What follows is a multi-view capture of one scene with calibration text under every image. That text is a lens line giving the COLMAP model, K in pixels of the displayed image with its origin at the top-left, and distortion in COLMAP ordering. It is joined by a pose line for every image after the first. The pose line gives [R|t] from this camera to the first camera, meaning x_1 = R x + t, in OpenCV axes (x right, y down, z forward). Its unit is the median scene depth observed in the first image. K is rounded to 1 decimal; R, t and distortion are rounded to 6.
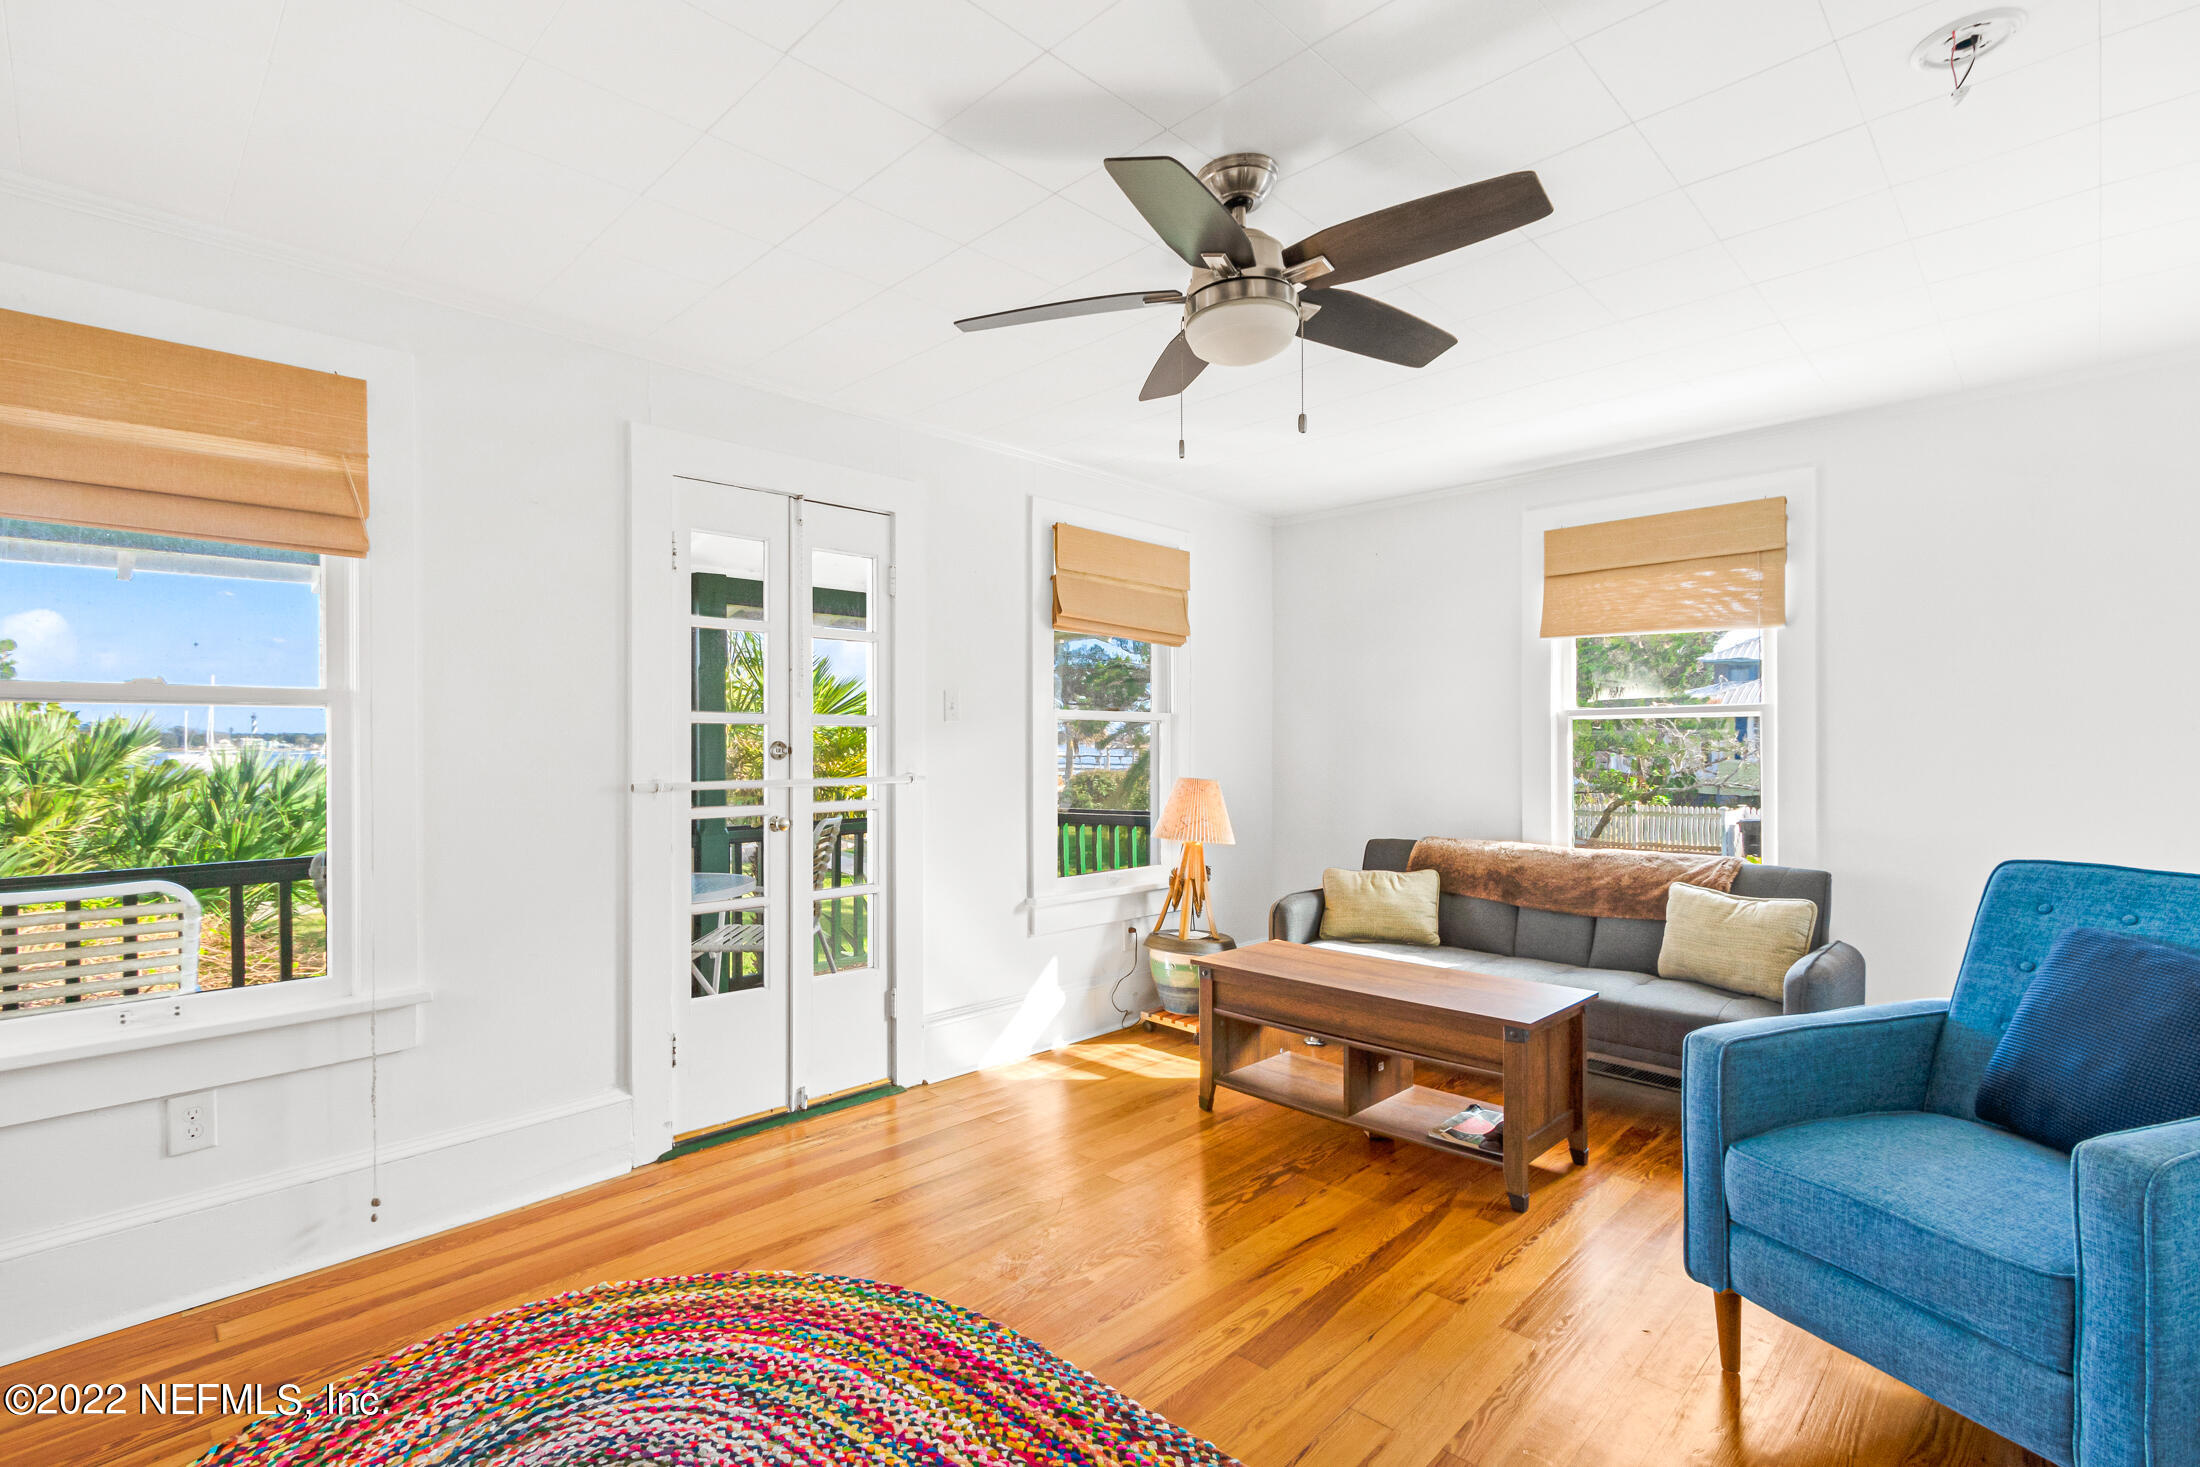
lens RADIAL K [[1019.8, 0, 1076.8], [0, 1019.8, 740.1], [0, 0, 1]] dist [0.004342, 0.000147]
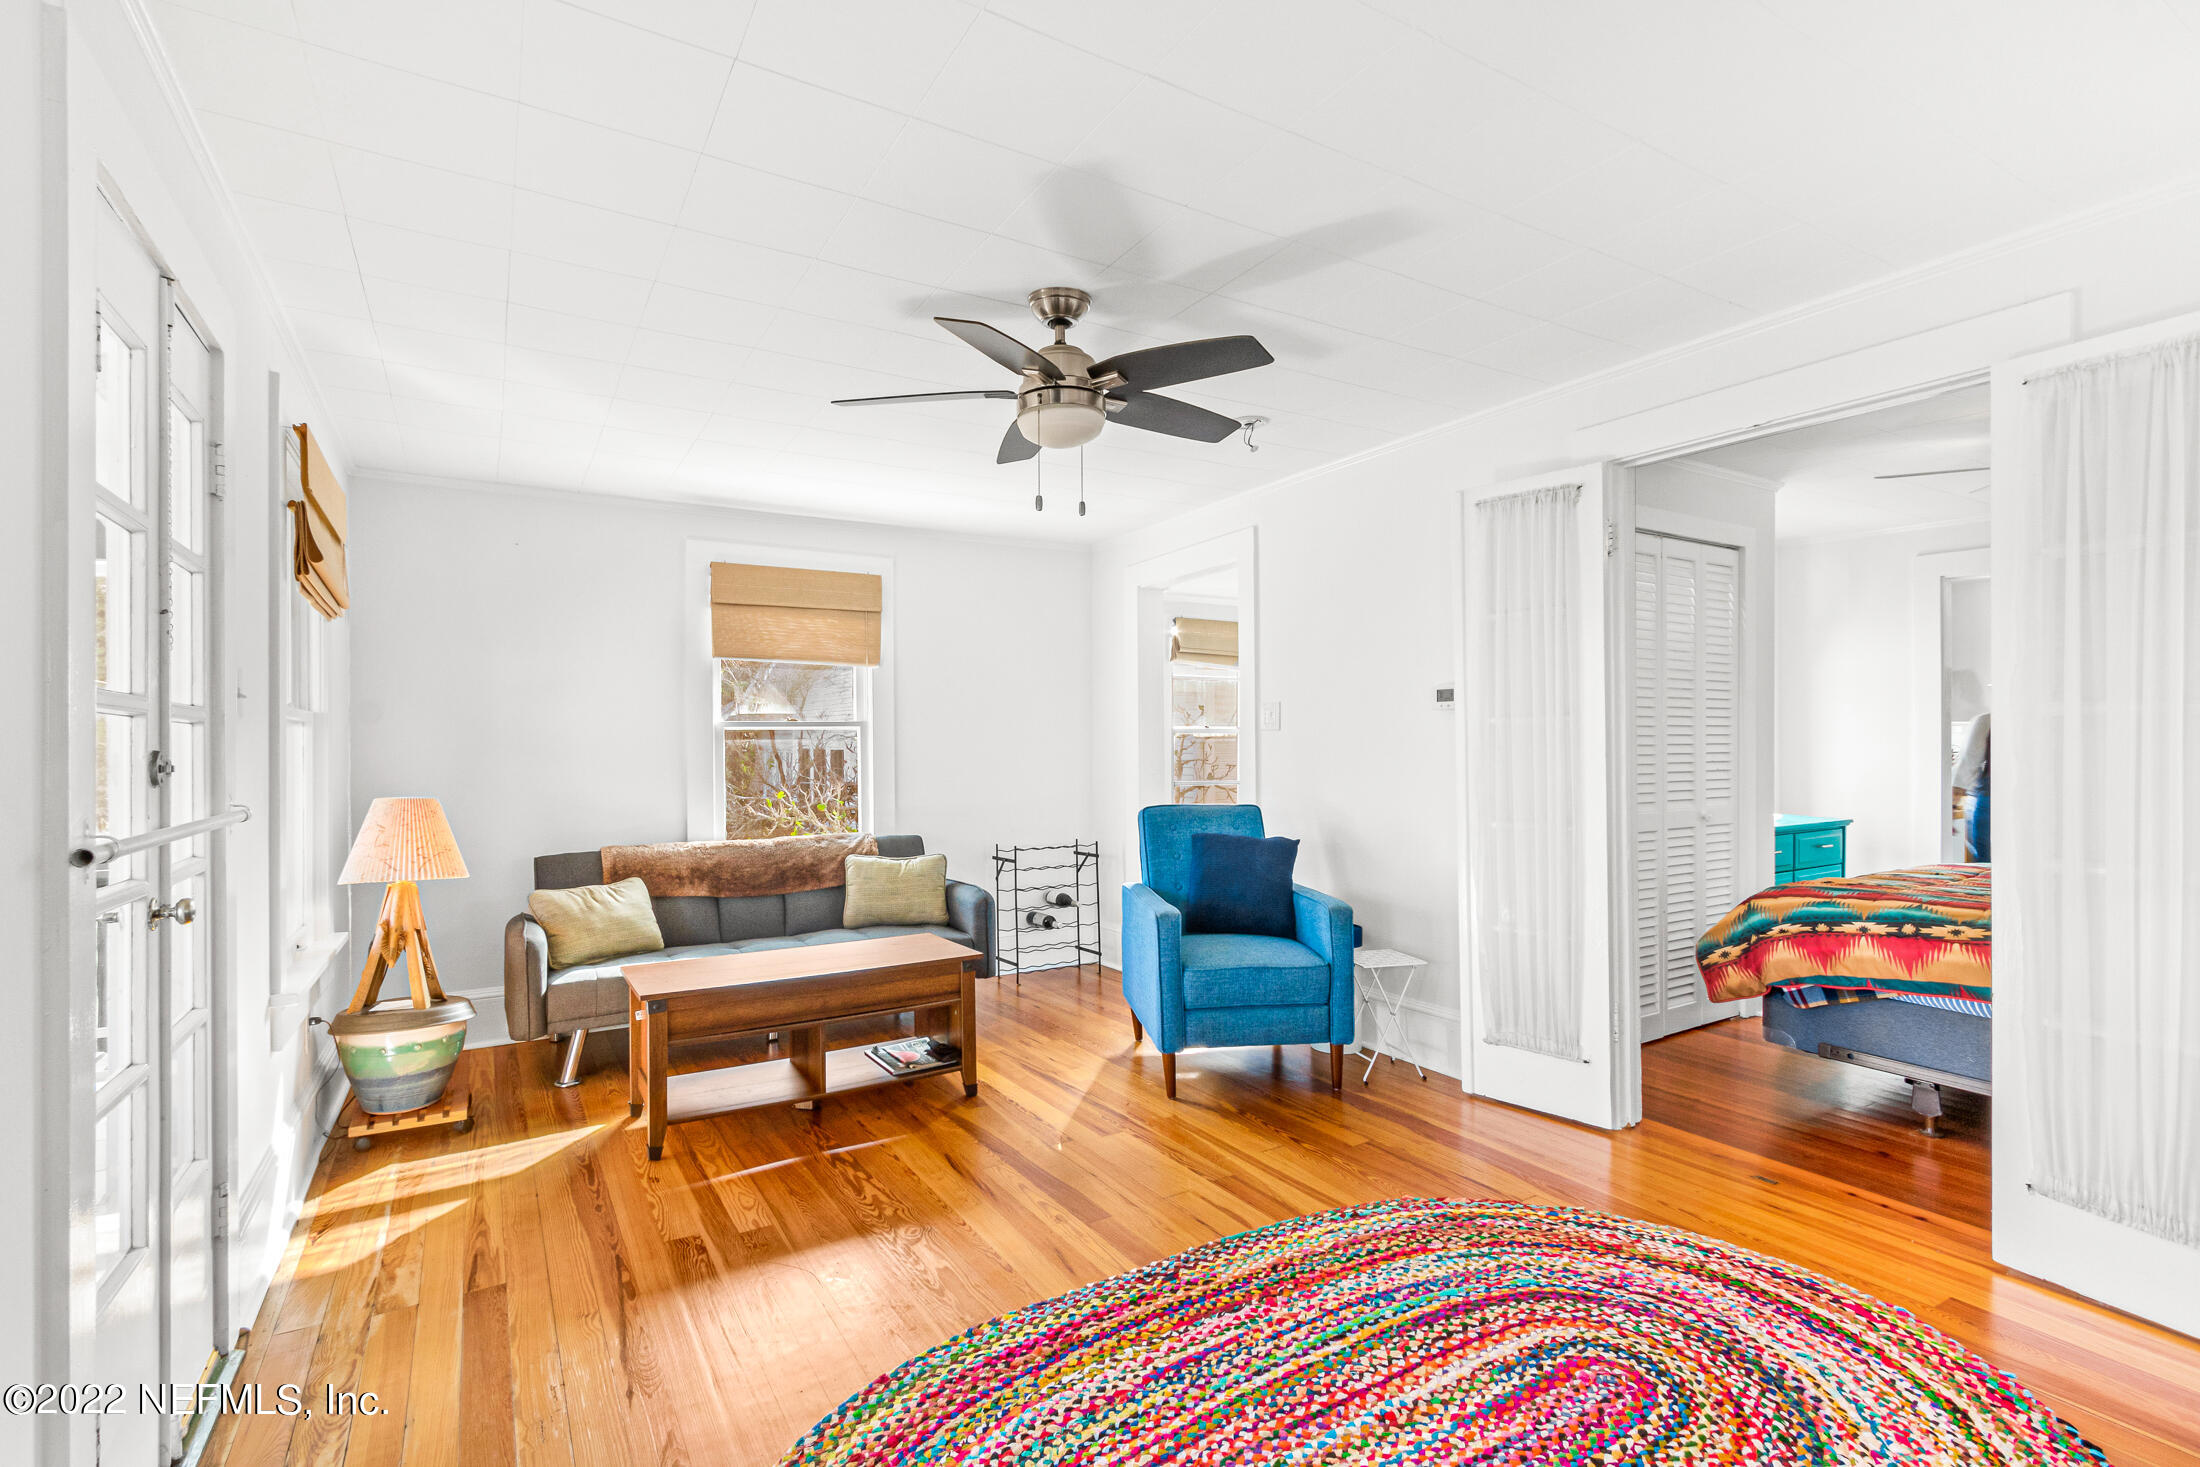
lens RADIAL K [[1019.8, 0, 1076.8], [0, 1019.8, 740.1], [0, 0, 1]] dist [0.004342, 0.000147]
pose [[0.240728, 0.004126, 0.970584, -0.613996], [0.004334, 0.999976, -0.005326, -0.000991], [-0.970583, 0.005489, 0.240705, 0.391950]]
